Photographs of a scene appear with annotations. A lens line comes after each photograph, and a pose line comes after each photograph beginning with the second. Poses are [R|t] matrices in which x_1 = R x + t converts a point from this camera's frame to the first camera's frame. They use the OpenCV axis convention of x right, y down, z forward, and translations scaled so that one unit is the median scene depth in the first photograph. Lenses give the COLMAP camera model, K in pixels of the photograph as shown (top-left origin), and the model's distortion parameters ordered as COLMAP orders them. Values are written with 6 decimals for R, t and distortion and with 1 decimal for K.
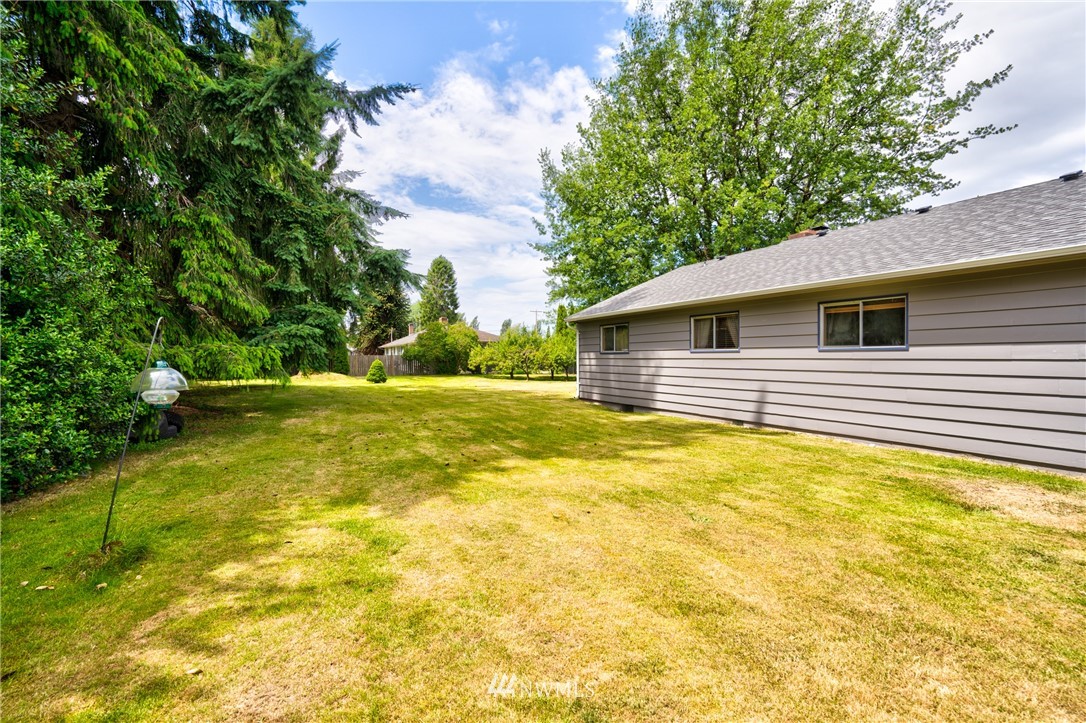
lens RADIAL K [[511.3, 0, 513.9], [0, 511.3, 363.6], [0, 0, 1]] dist [0.028043, -0.000095]
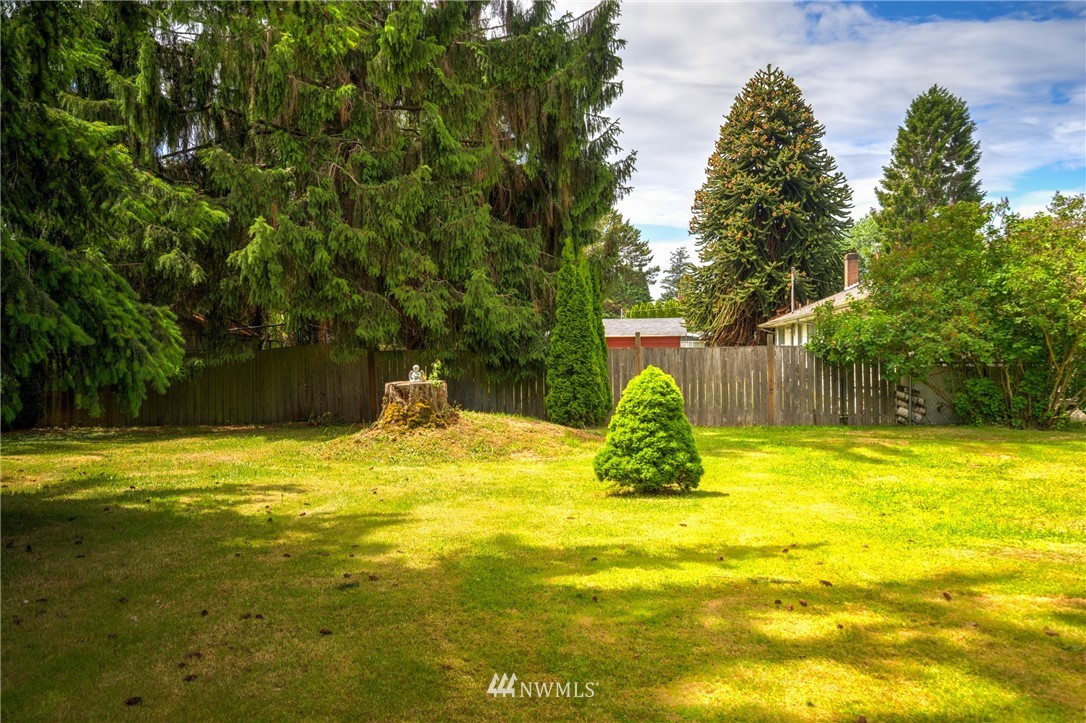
lens RADIAL K [[1038.7, 0, 540.0], [0, 1038.7, 355.2], [0, 0, 1]] dist [0.068344, 0.000510]
pose [[0.882191, 0.000087, -0.470891, -0.203007], [-0.004939, 0.999947, -0.009067, -0.013711], [0.470865, 0.010324, 0.882145, 1.056788]]
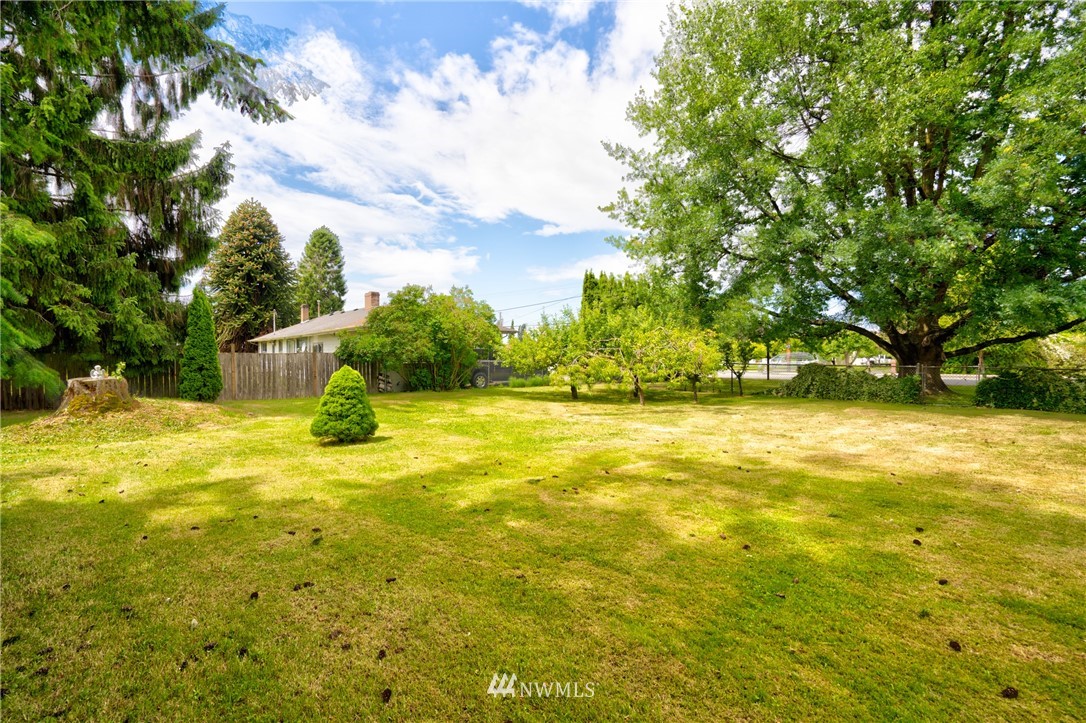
lens RADIAL K [[501.8, 0, 540.9], [0, 501.8, 360.2], [0, 0, 1]] dist [-0.065819, 0.026025]
pose [[0.948884, 0.000584, 0.315626, -0.410429], [0.000850, 0.999990, -0.004405, -0.015983], [-0.315625, 0.004449, 0.948874, 1.107002]]
